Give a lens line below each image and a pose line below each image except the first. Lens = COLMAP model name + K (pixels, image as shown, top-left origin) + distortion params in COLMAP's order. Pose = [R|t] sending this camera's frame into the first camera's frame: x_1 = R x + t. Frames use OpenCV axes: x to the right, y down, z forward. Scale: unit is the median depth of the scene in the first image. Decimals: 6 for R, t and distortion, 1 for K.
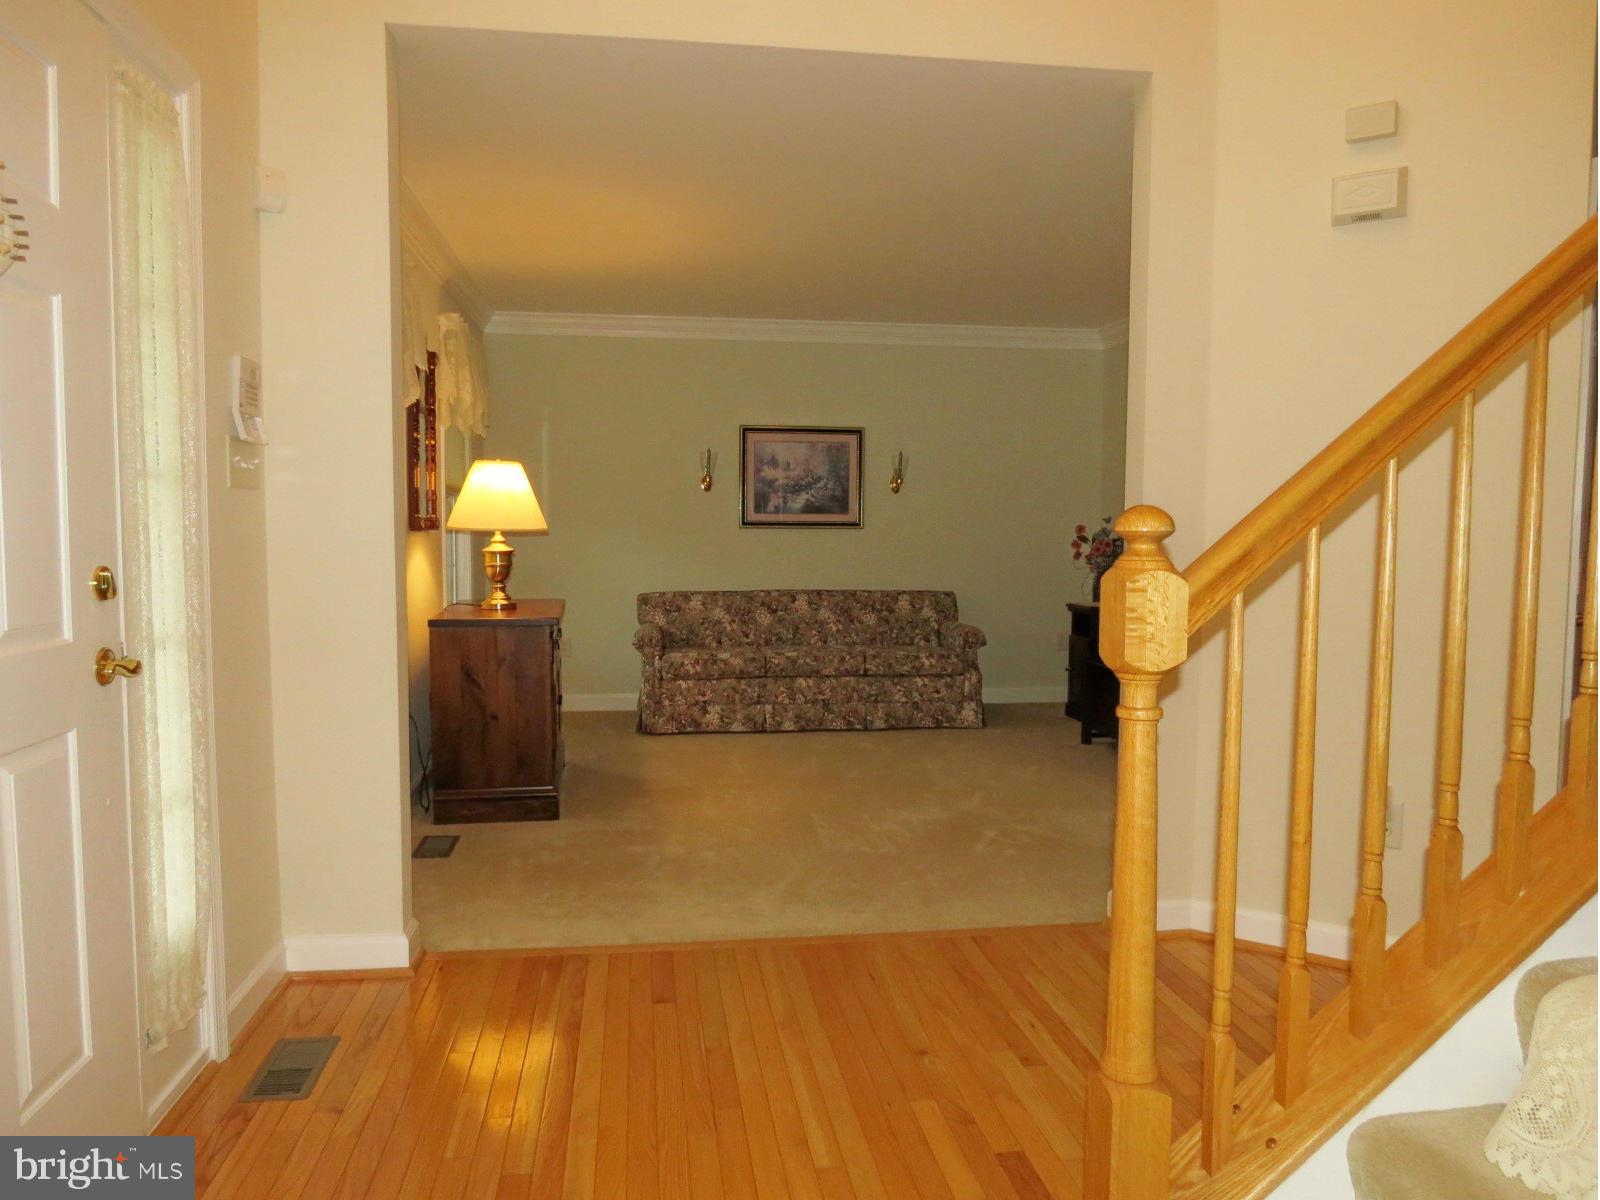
lens RADIAL K [[1126.7, 0, 787.0], [0, 1126.7, 602.8], [0, 0, 1]] dist [-0.035008, 0.003794]
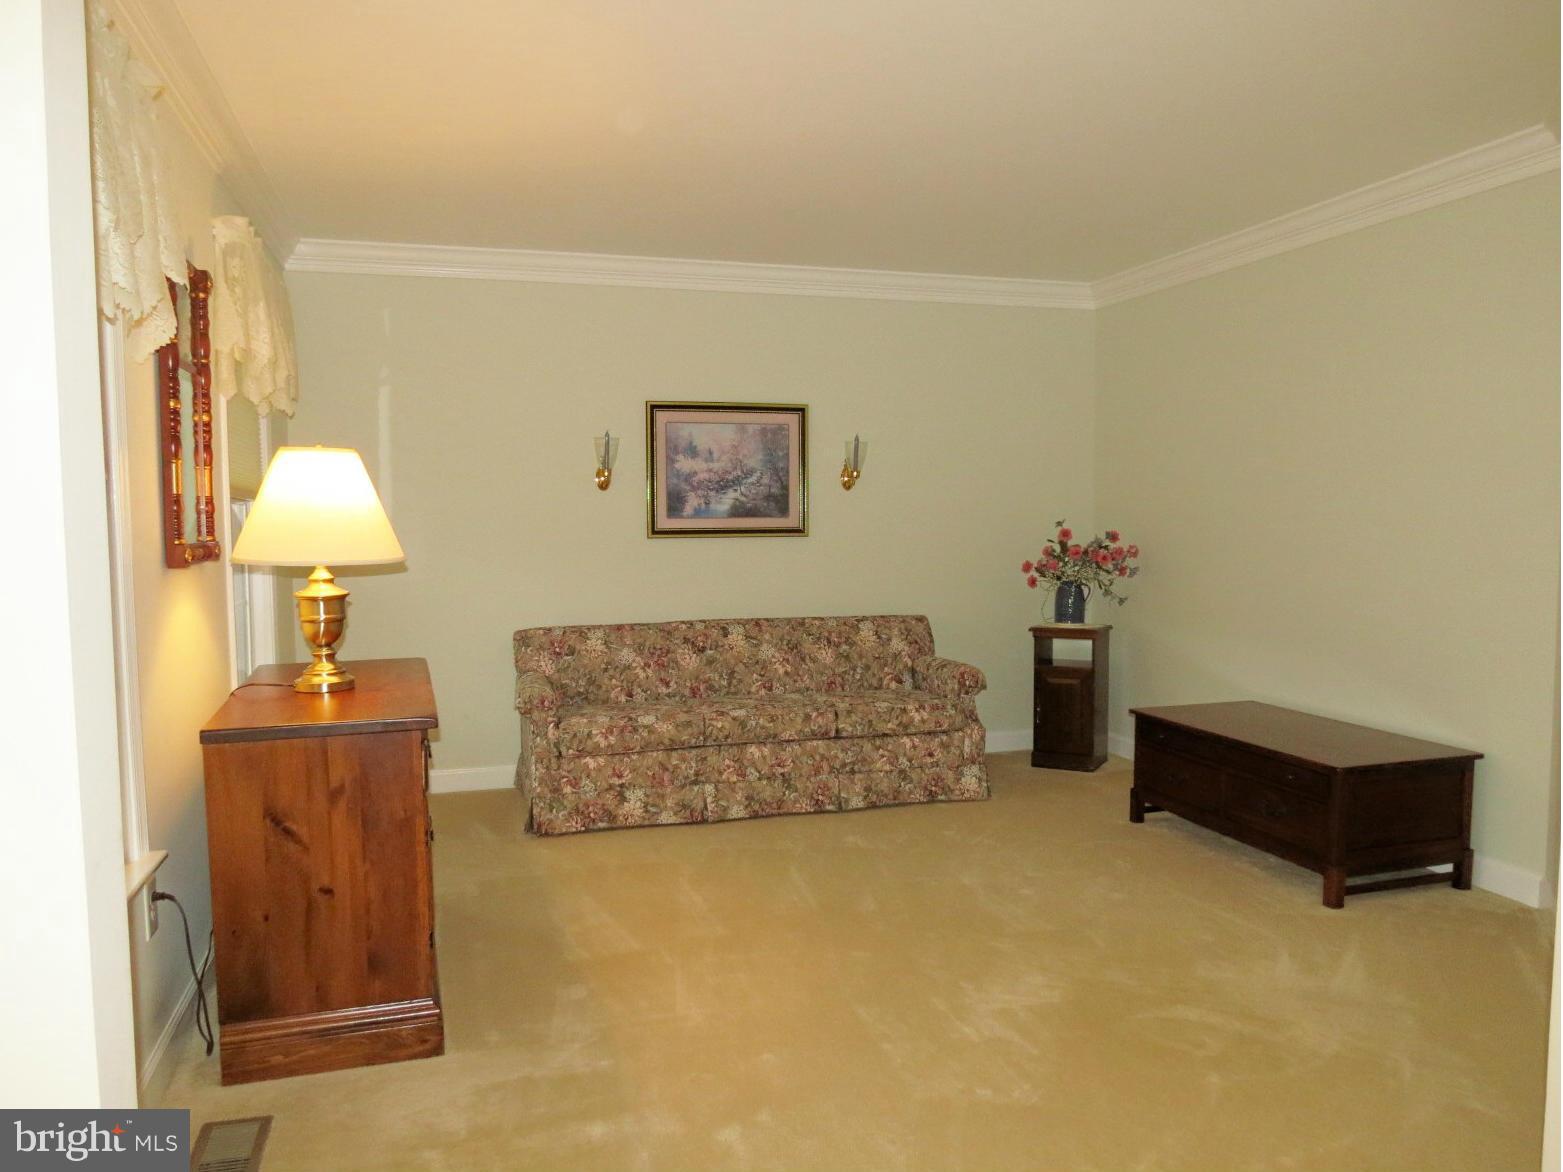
lens RADIAL K [[1100.6, 0, 768.8], [0, 1100.6, 588.7], [0, 0, 1]] dist [-0.035008, 0.003794]
pose [[0.987642, -0.021101, 0.155297, -0.085577], [0.021034, 0.999777, 0.002073, -0.036055], [-0.155307, 0.001219, 0.987866, 0.293478]]
